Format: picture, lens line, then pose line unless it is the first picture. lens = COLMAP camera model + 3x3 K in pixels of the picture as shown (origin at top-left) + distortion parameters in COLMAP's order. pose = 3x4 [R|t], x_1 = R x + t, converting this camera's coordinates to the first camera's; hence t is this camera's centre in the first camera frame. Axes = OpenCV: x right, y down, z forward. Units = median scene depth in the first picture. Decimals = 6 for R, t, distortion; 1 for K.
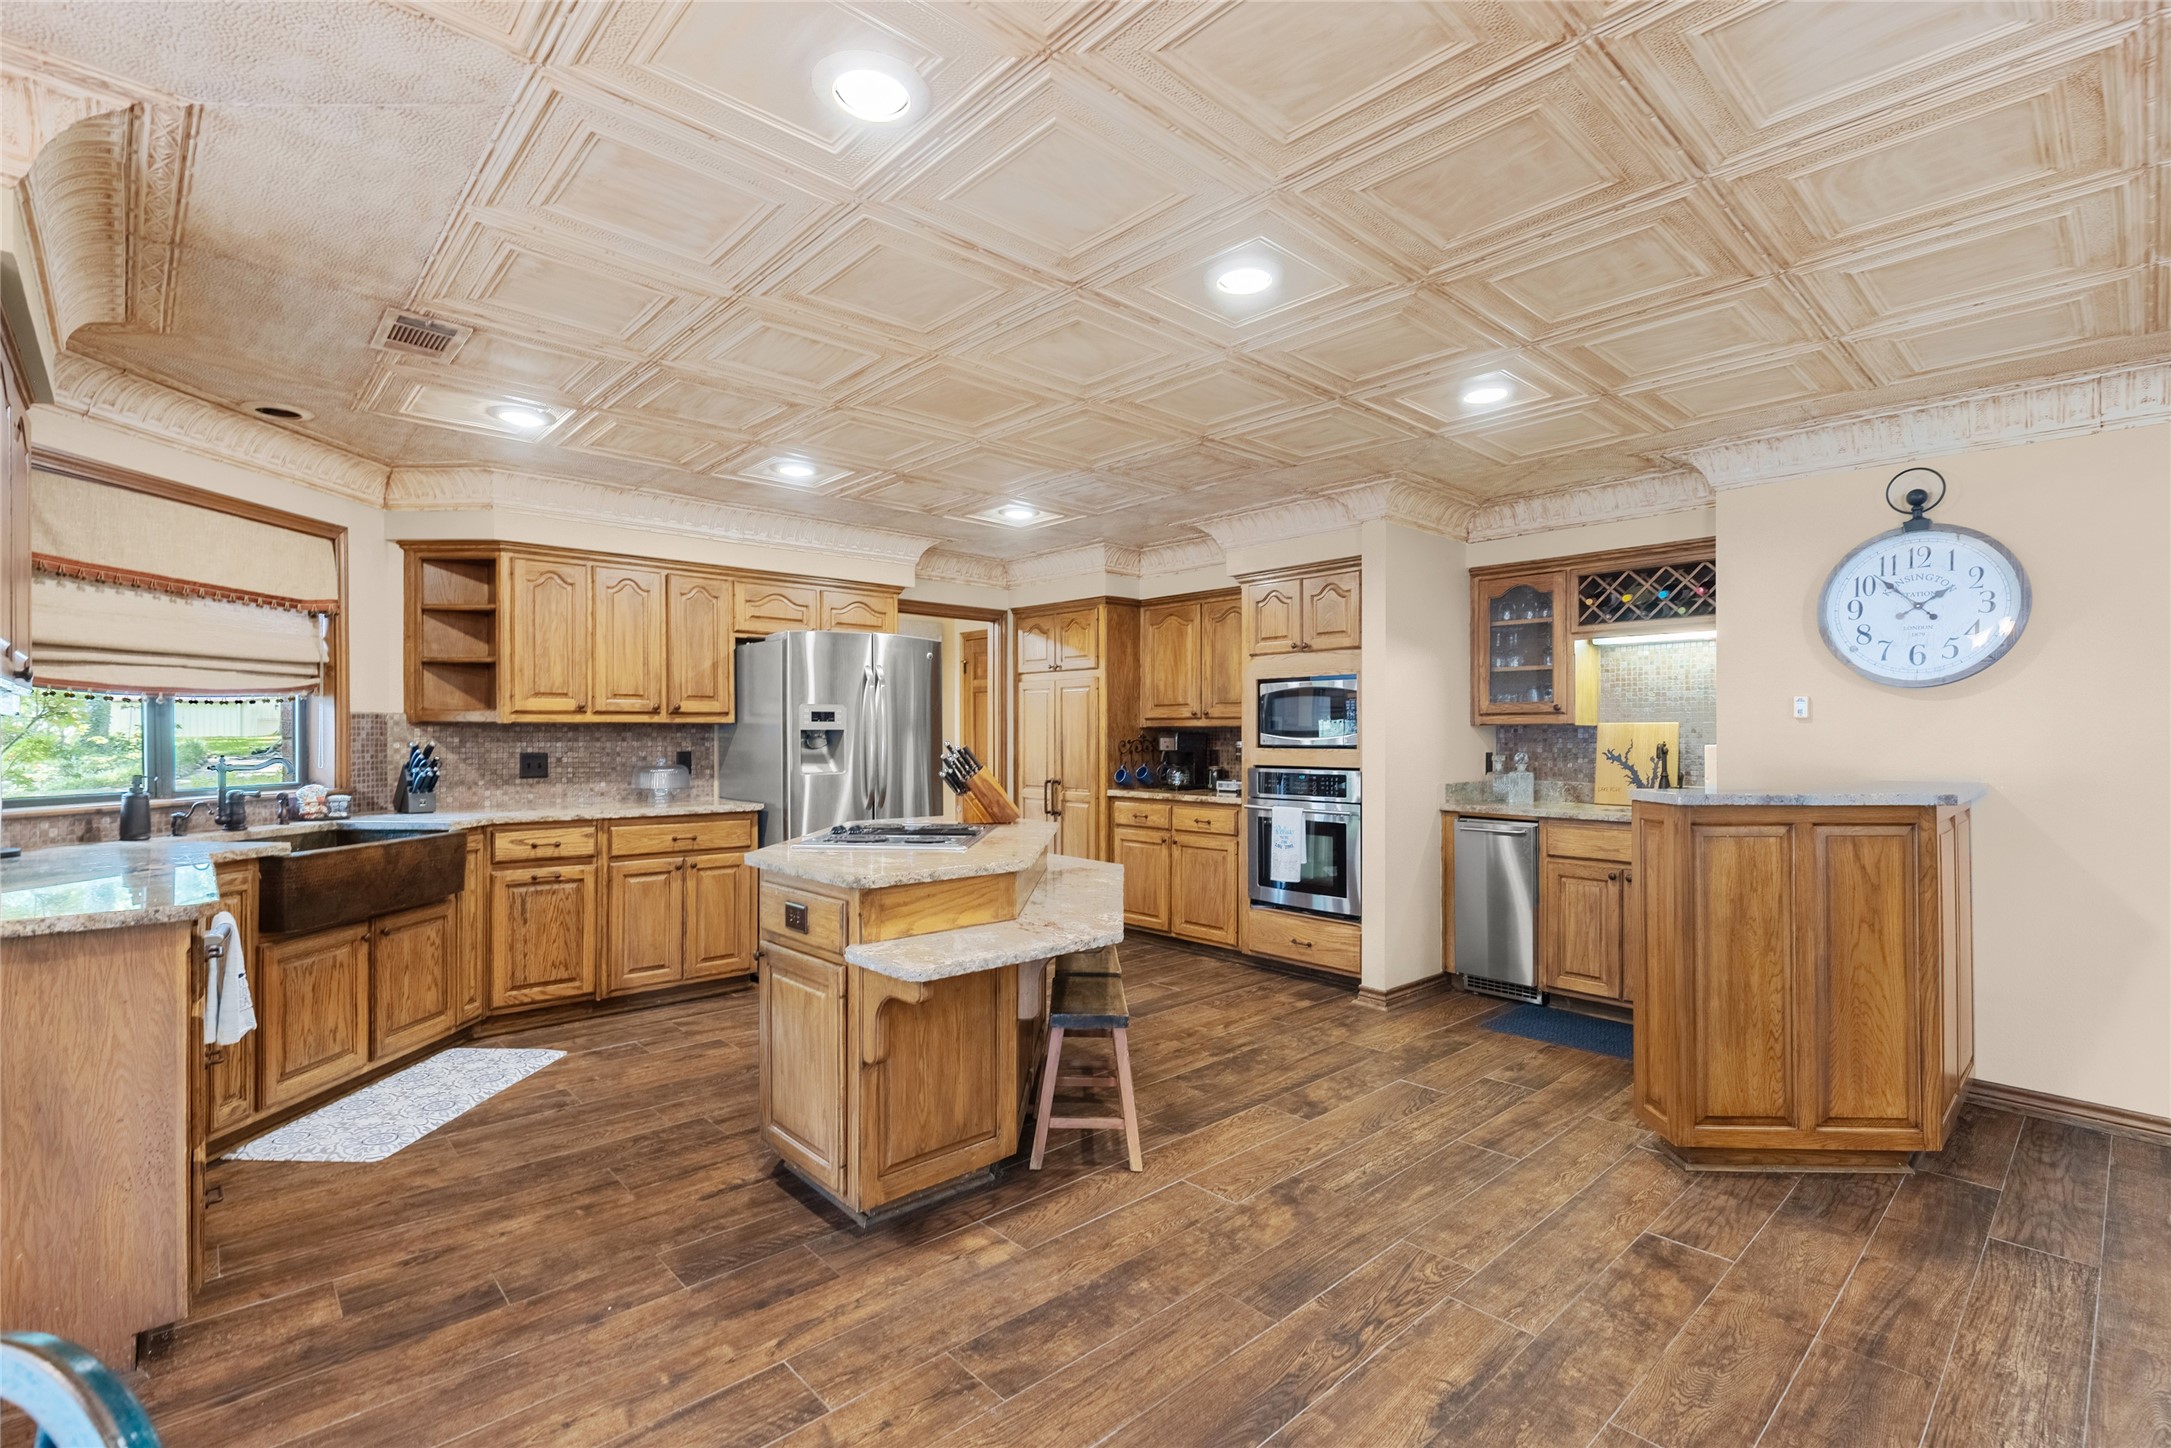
lens RADIAL K [[976.8, 0, 1082.6], [0, 976.8, 731.8], [0, 0, 1]] dist [0.009558, -0.003146]
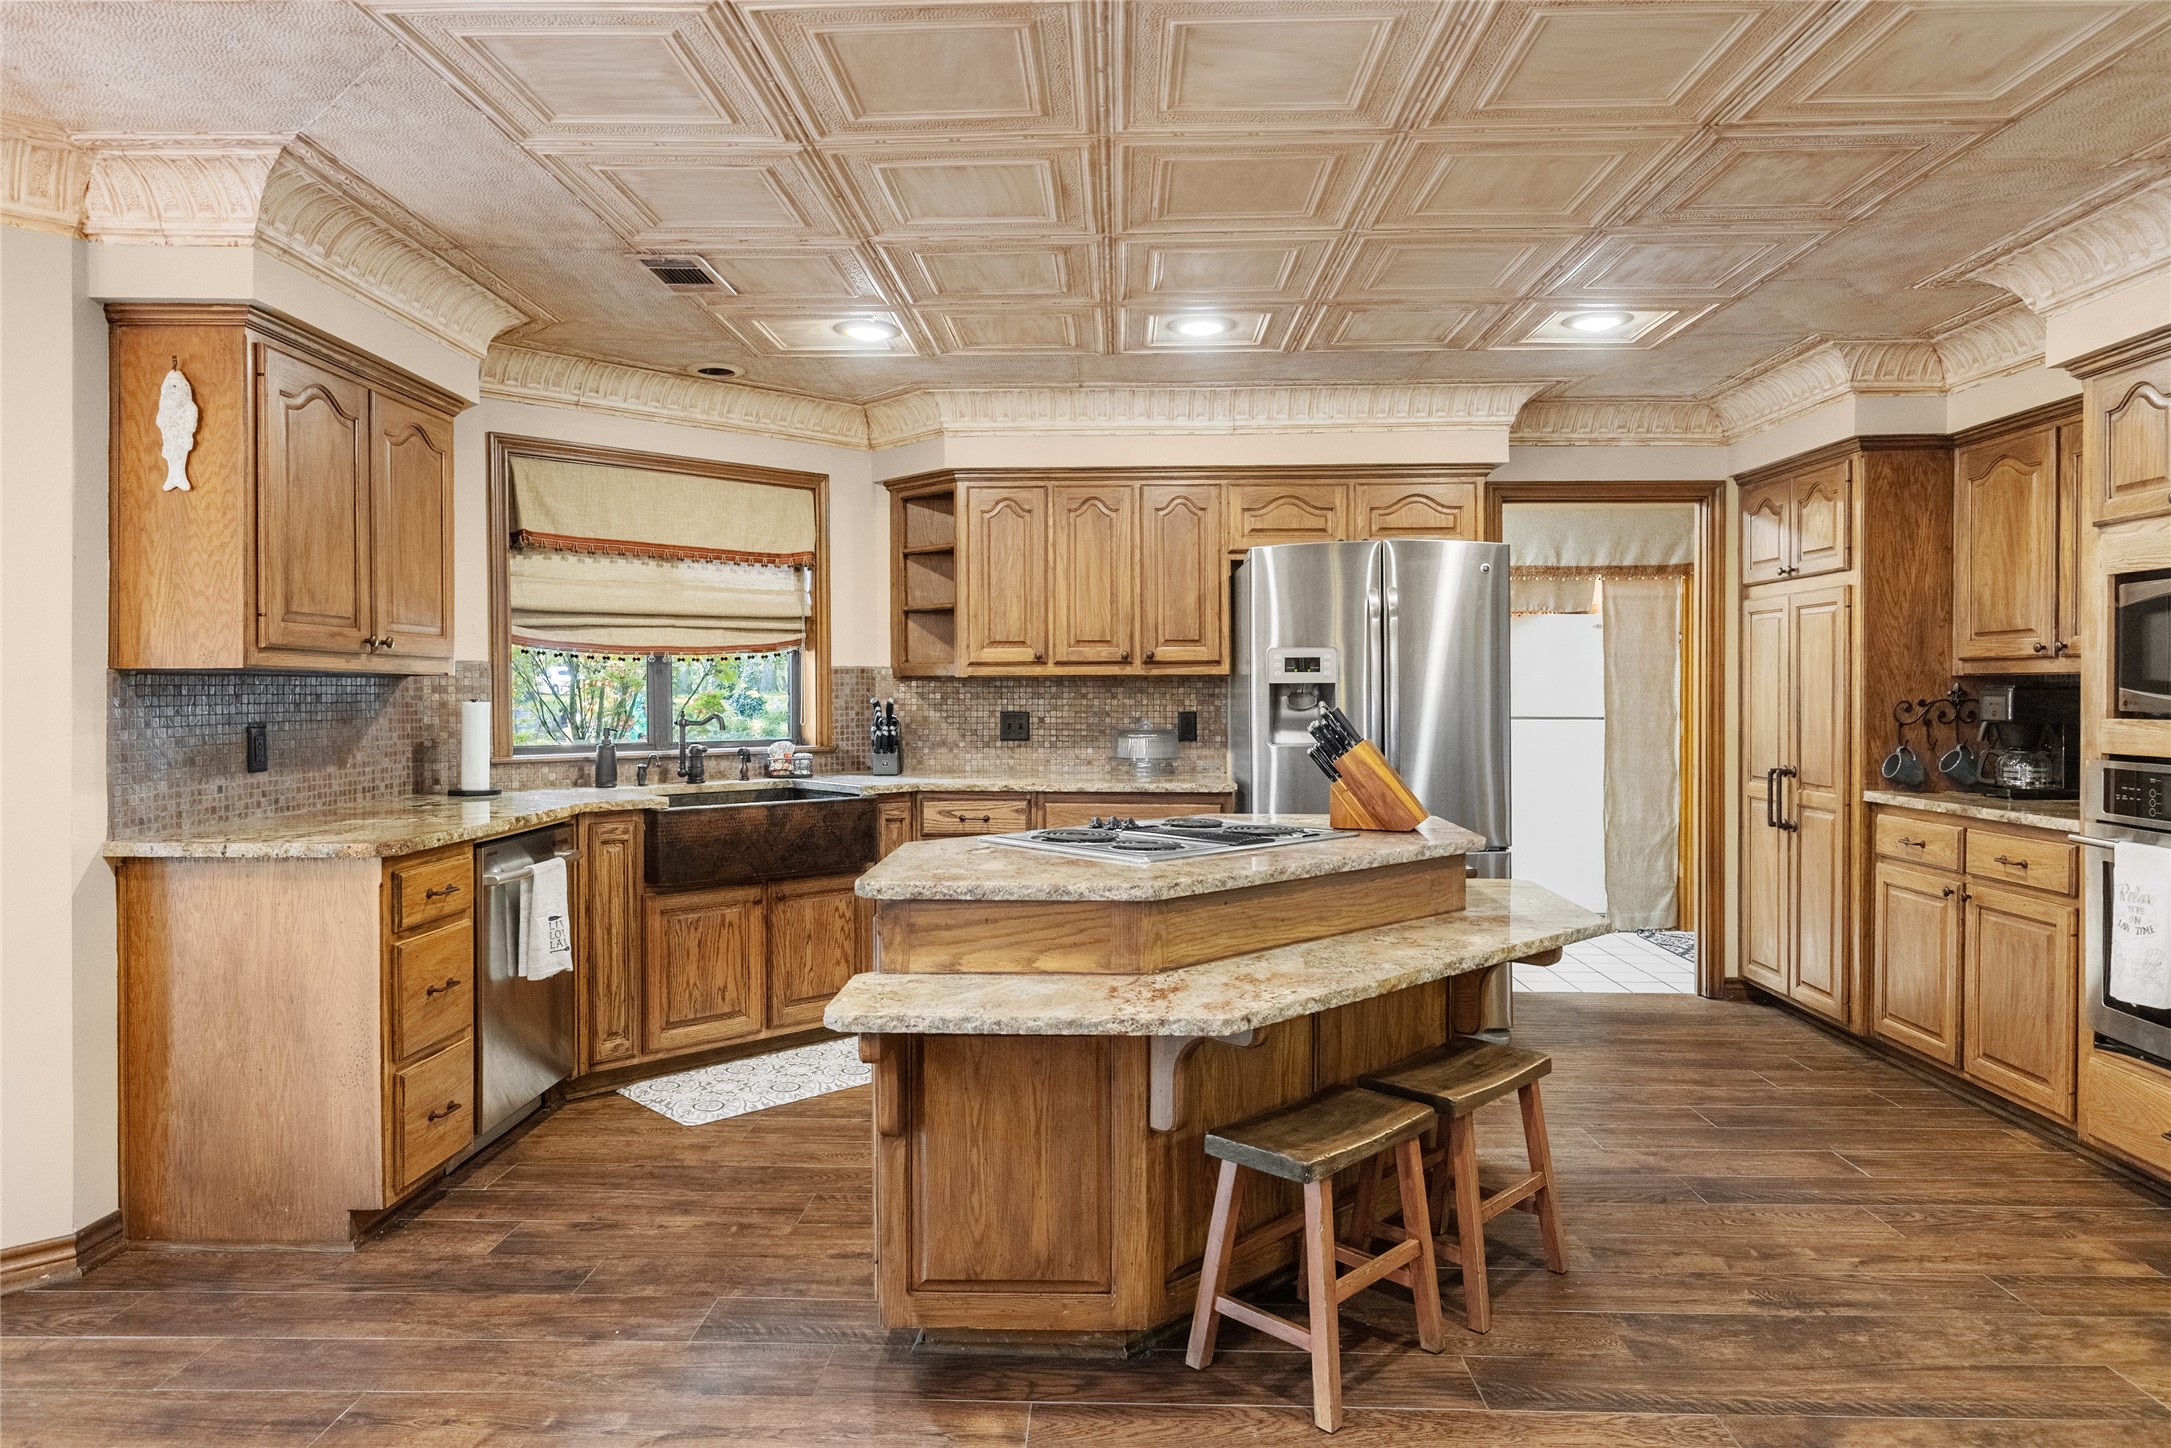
lens RADIAL K [[1362.7, 0, 1086.6], [0, 1362.7, 702.1], [0, 0, 1]] dist [0.006824, -0.002755]
pose [[0.716833, 0.006203, -0.697217, 0.368935], [0.003120, 0.999922, 0.012104, -0.000963], [0.697238, -0.010852, 0.716758, 0.219448]]
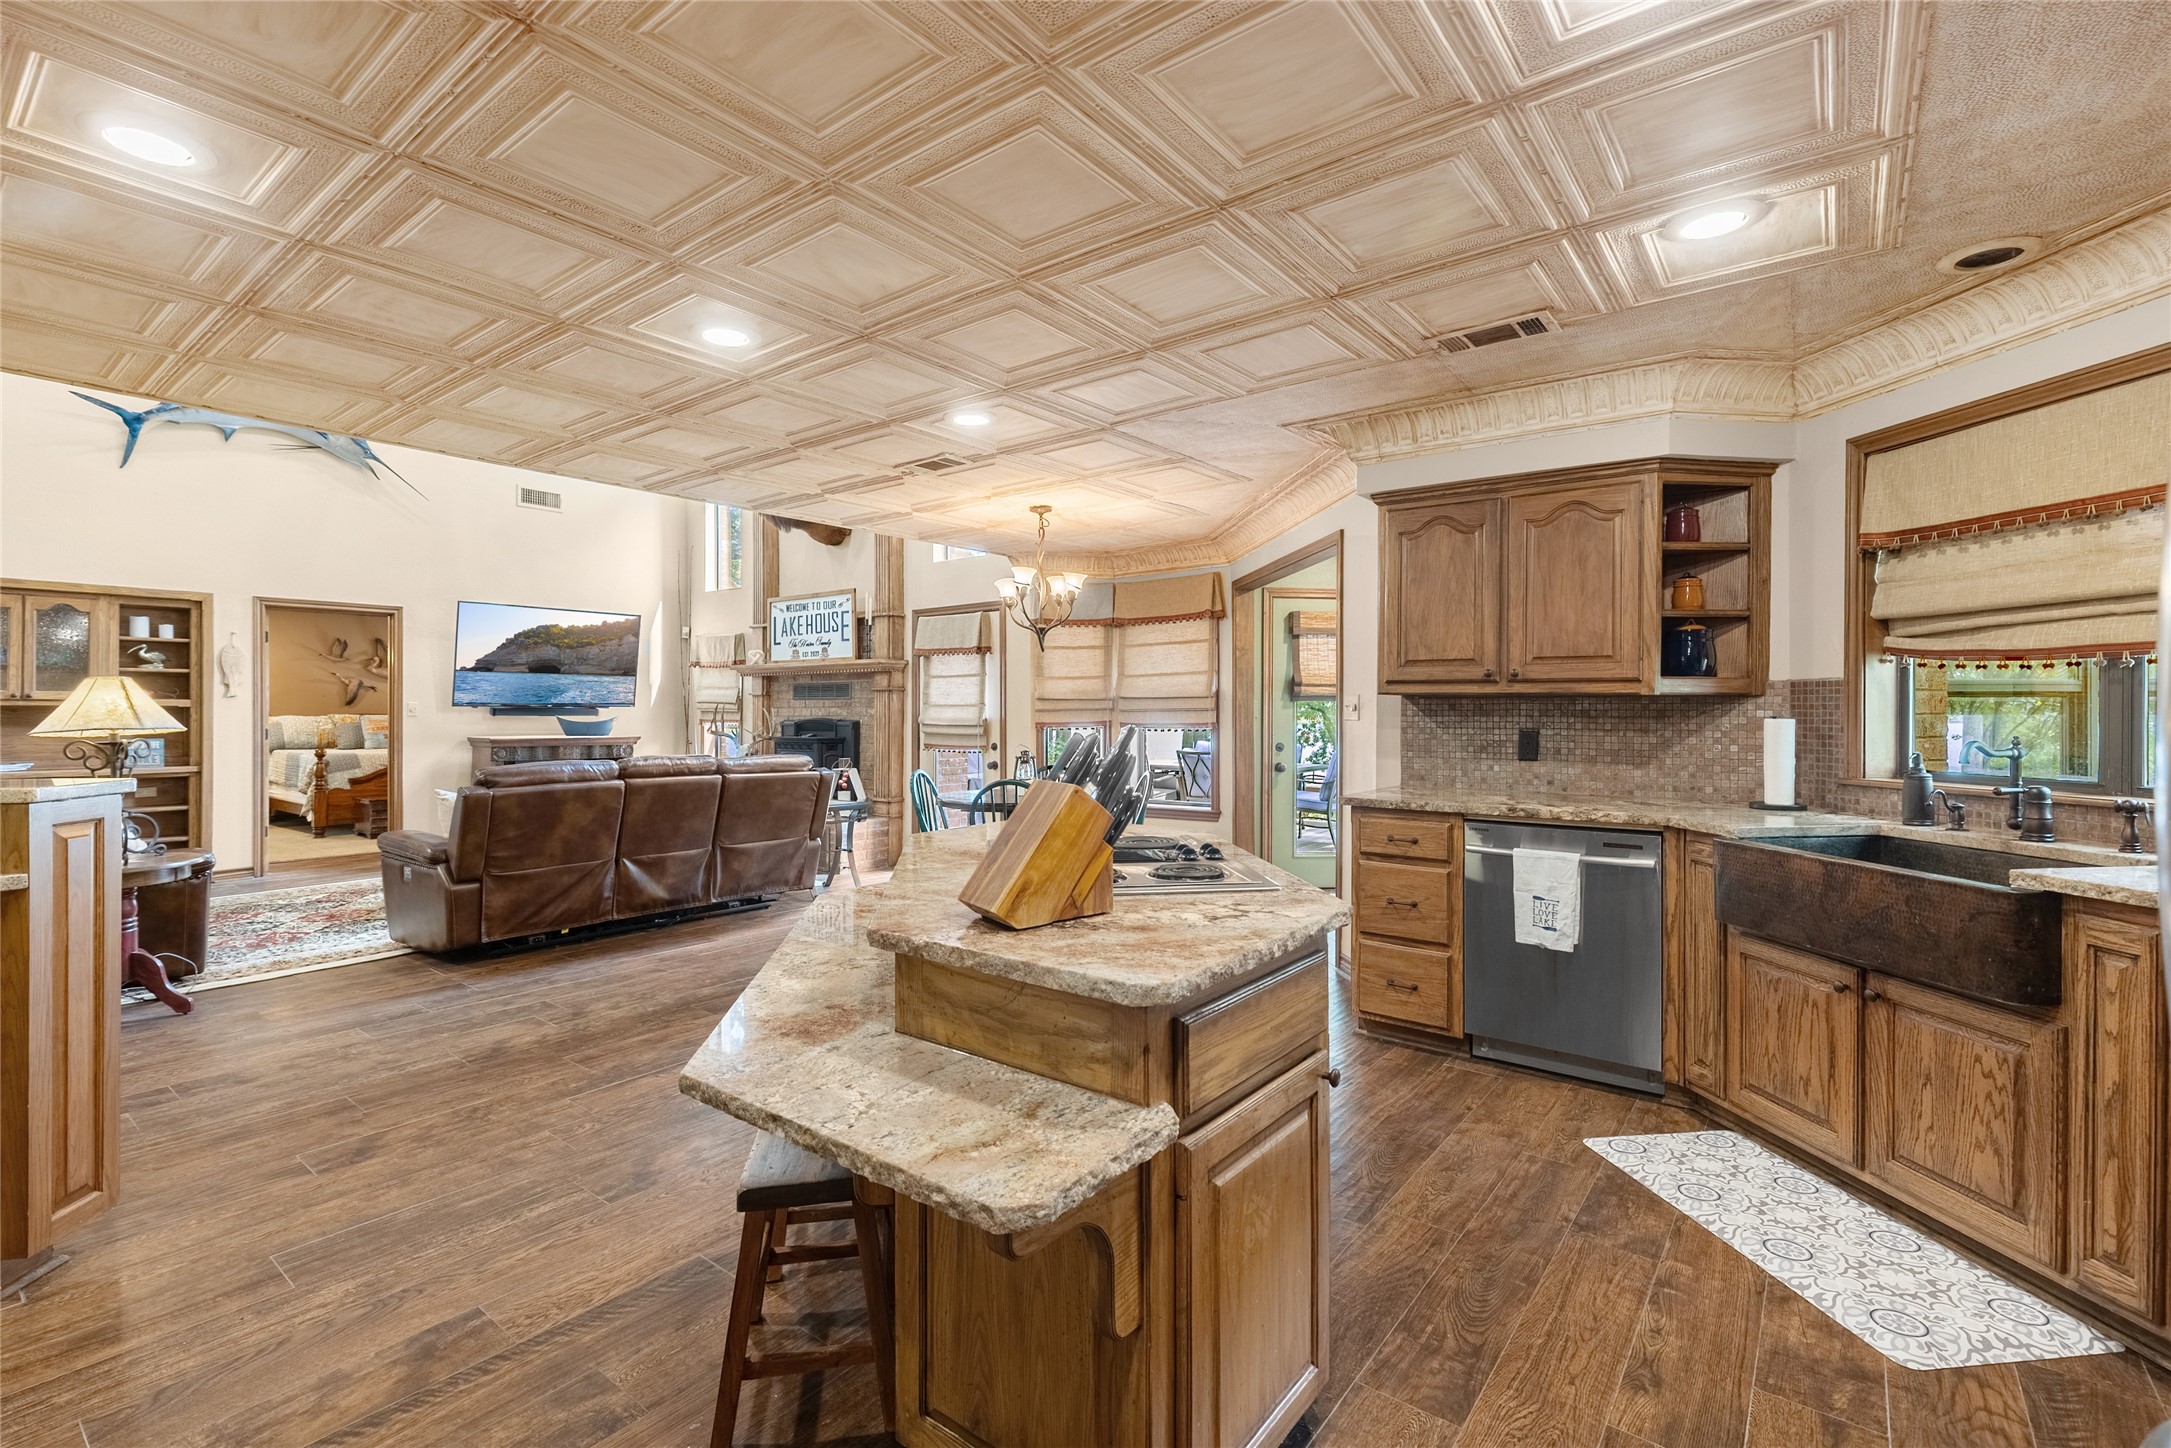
lens RADIAL K [[976.8, 0, 1083.1], [0, 976.8, 703.5], [0, 0, 1]] dist [0.009558, -0.003146]
pose [[-0.986731, -0.000321, -0.162361, -0.045303], [0.000759, 0.999978, -0.006586, 0.002912], [0.162359, -0.006622, -0.986709, 1.361514]]
